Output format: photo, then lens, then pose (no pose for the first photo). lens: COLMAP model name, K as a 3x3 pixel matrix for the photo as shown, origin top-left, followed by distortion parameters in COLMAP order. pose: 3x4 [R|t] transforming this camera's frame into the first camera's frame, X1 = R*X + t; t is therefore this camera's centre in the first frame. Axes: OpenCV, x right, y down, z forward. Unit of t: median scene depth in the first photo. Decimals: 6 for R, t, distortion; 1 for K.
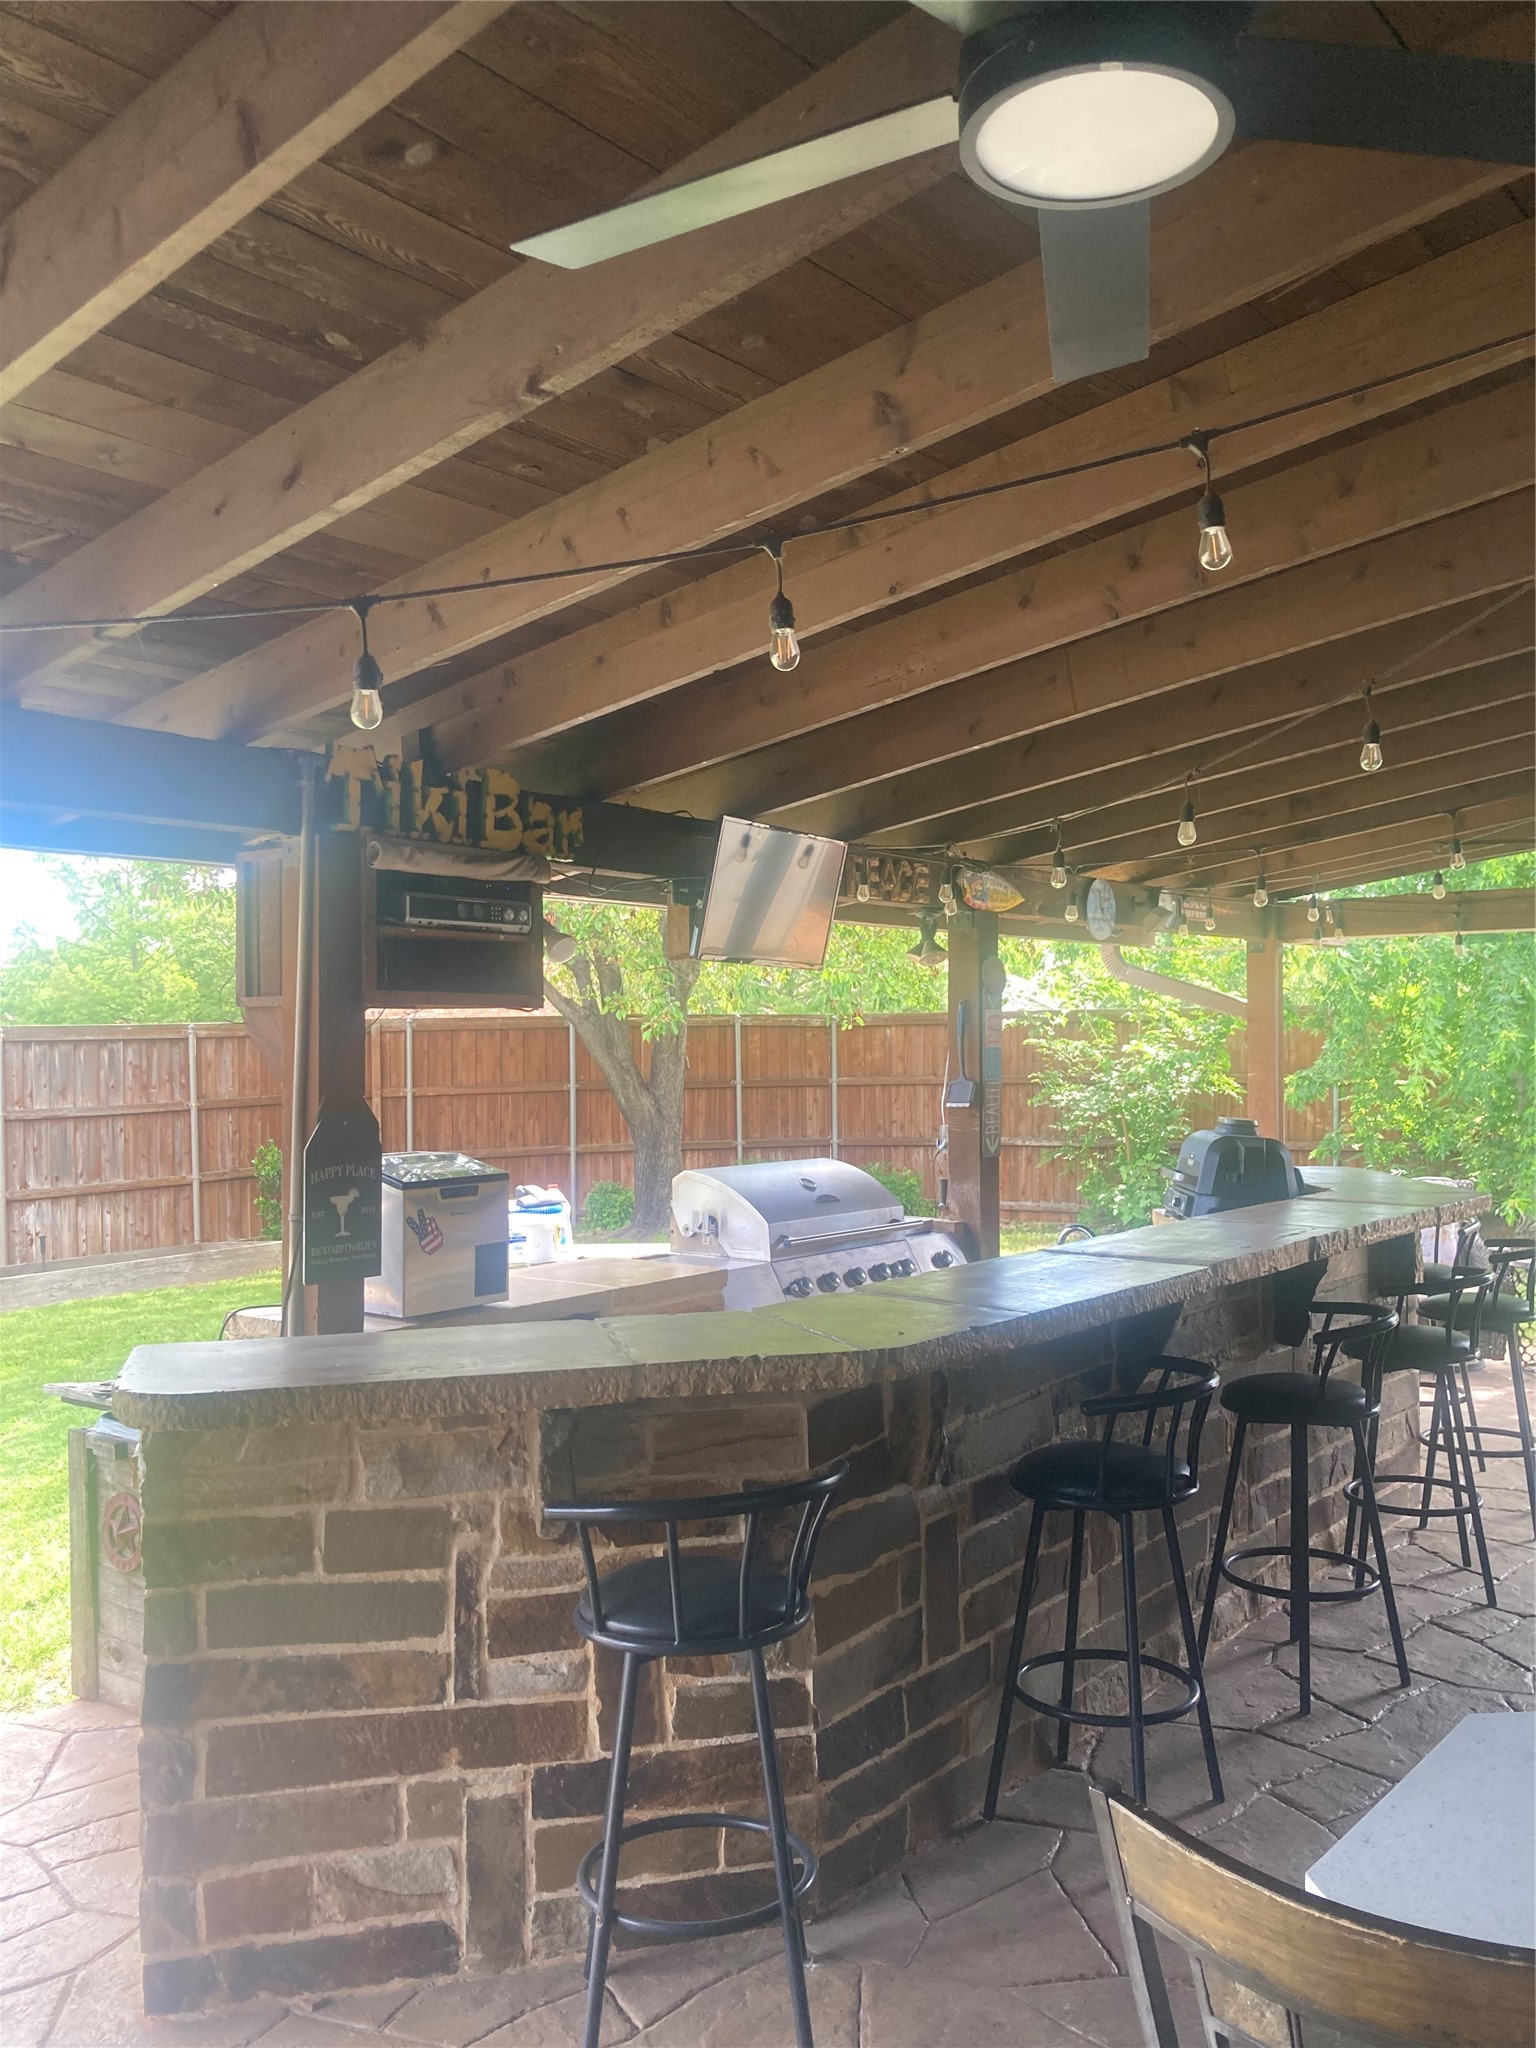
lens RADIAL K [[1674.3, 0, 768.4], [0, 1674.3, 1025.7], [0, 0, 1]] dist [-0.002233, -0.001734]
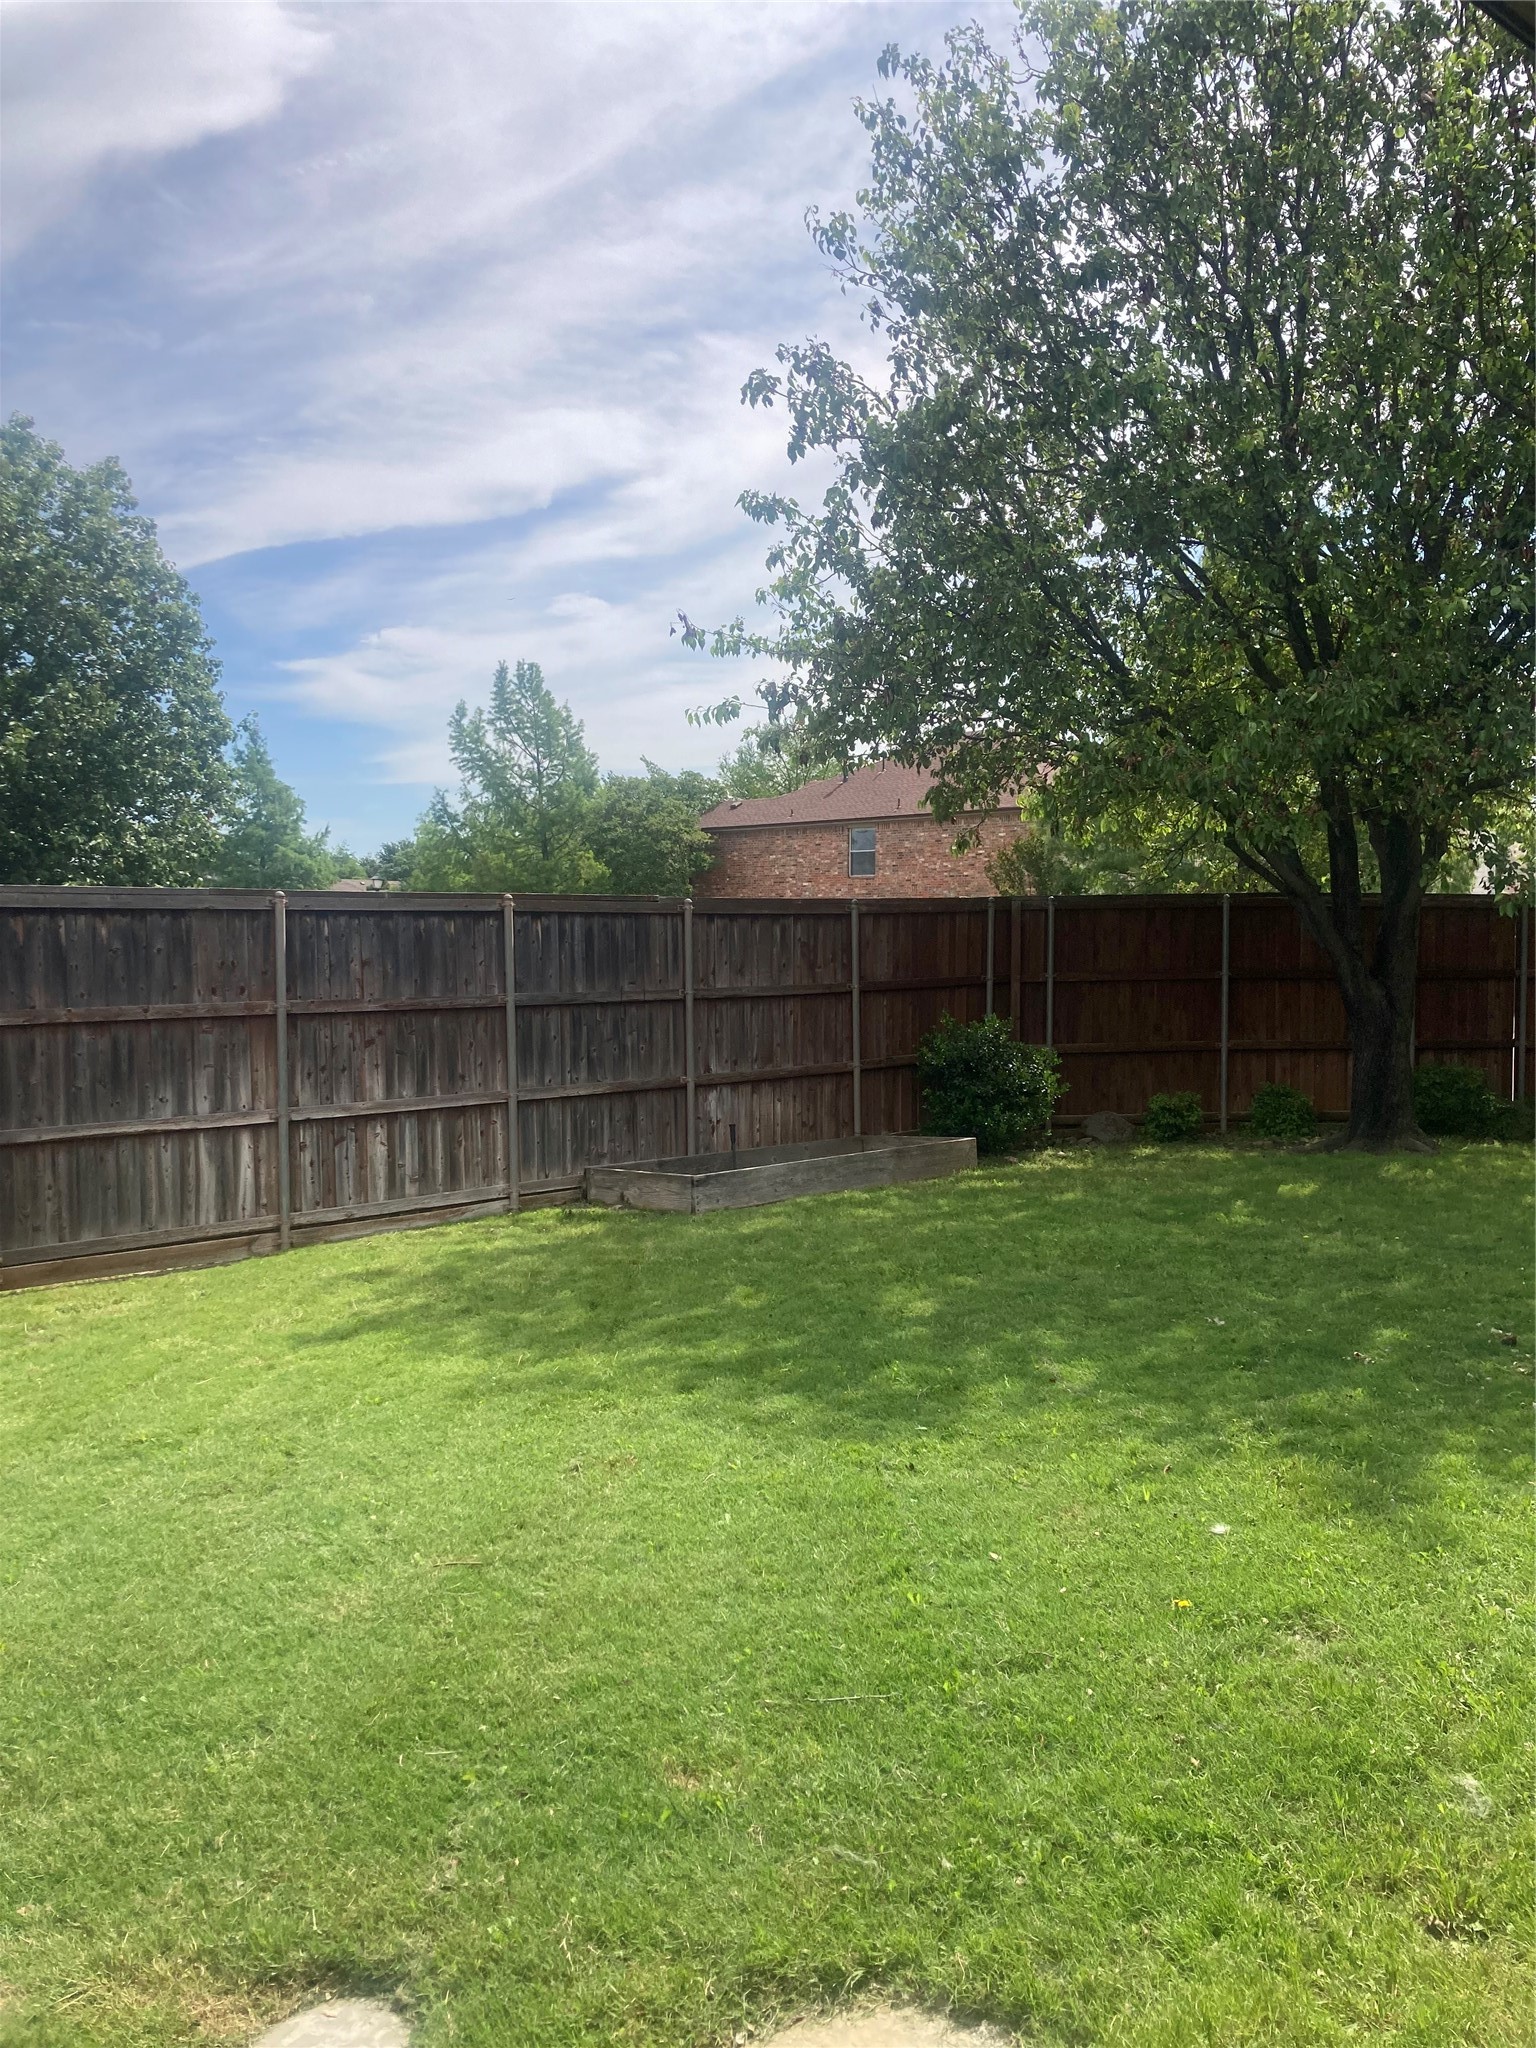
lens RADIAL K [[1674.3, 0, 768.9], [0, 1674.3, 1023.5], [0, 0, 1]] dist [-0.002233, -0.001734]
pose [[0.978897, 0.023039, -0.203051, -0.203090], [-0.010227, 0.997902, 0.063923, 0.009366], [0.204098, -0.060497, 0.977079, 0.090918]]
